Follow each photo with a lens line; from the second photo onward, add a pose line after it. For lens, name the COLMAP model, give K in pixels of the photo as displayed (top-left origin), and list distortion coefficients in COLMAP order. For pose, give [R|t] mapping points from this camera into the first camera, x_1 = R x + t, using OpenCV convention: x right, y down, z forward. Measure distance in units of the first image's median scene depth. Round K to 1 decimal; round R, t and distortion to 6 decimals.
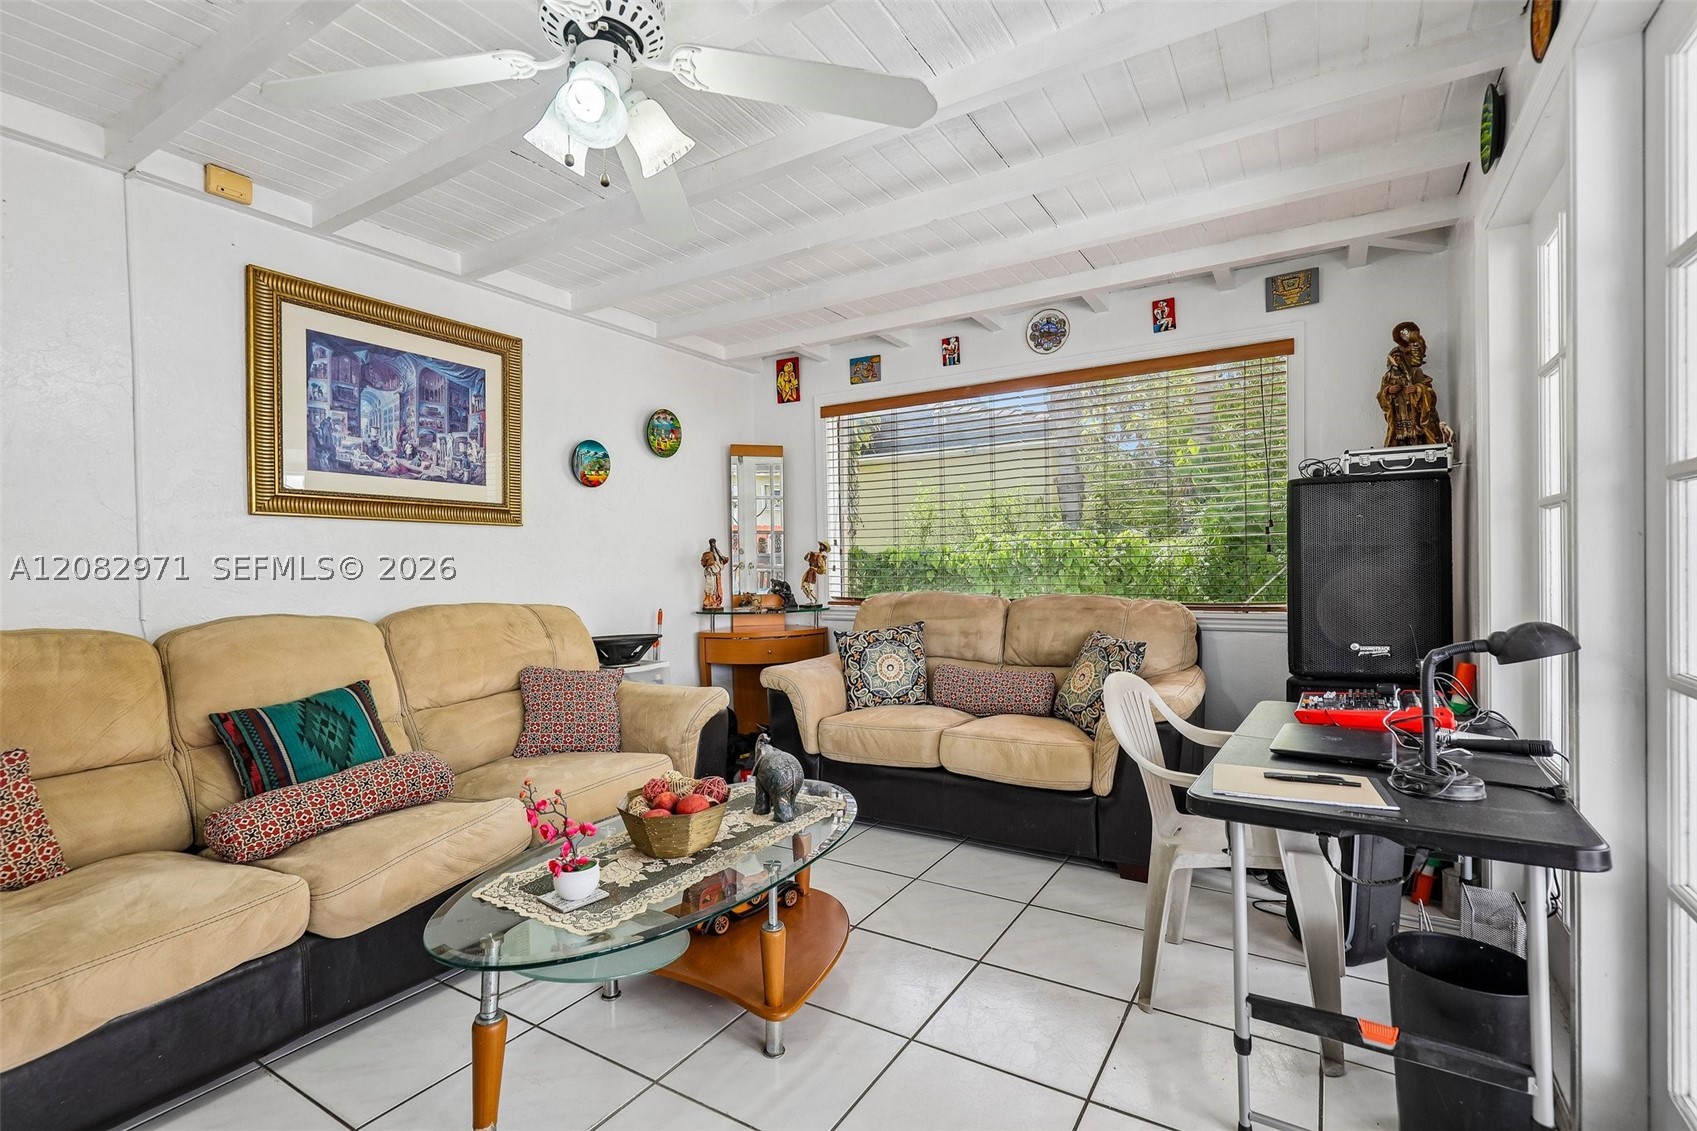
lens RADIAL K [[771.2, 0, 859.4], [0, 771.2, 568.1], [0, 0, 1]] dist [0.002094, -0.000760]
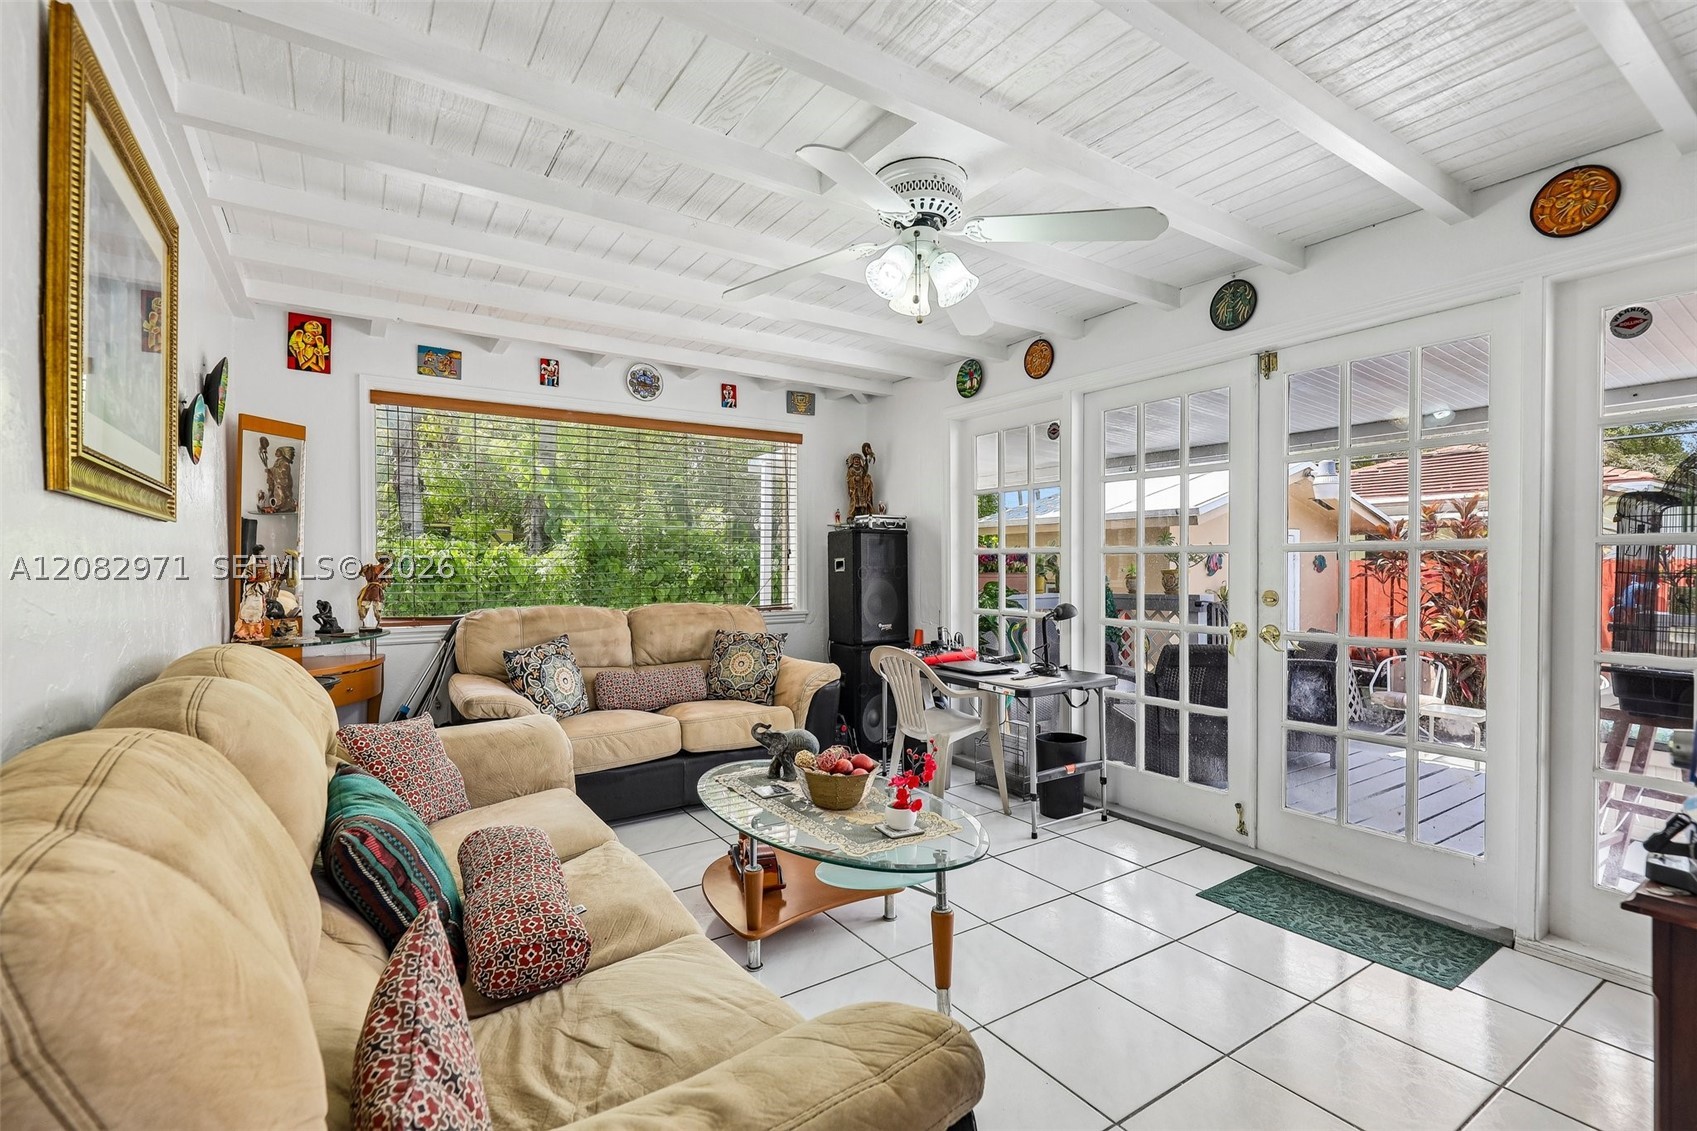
lens RADIAL K [[771.2, 0, 858.6], [0, 771.2, 567.6], [0, 0, 1]] dist [0.002094, -0.000760]
pose [[0.417731, 0.009034, 0.908526, -0.708916], [0.001115, 0.999945, -0.010455, -0.009542], [-0.908570, 0.005380, 0.417698, 0.213086]]
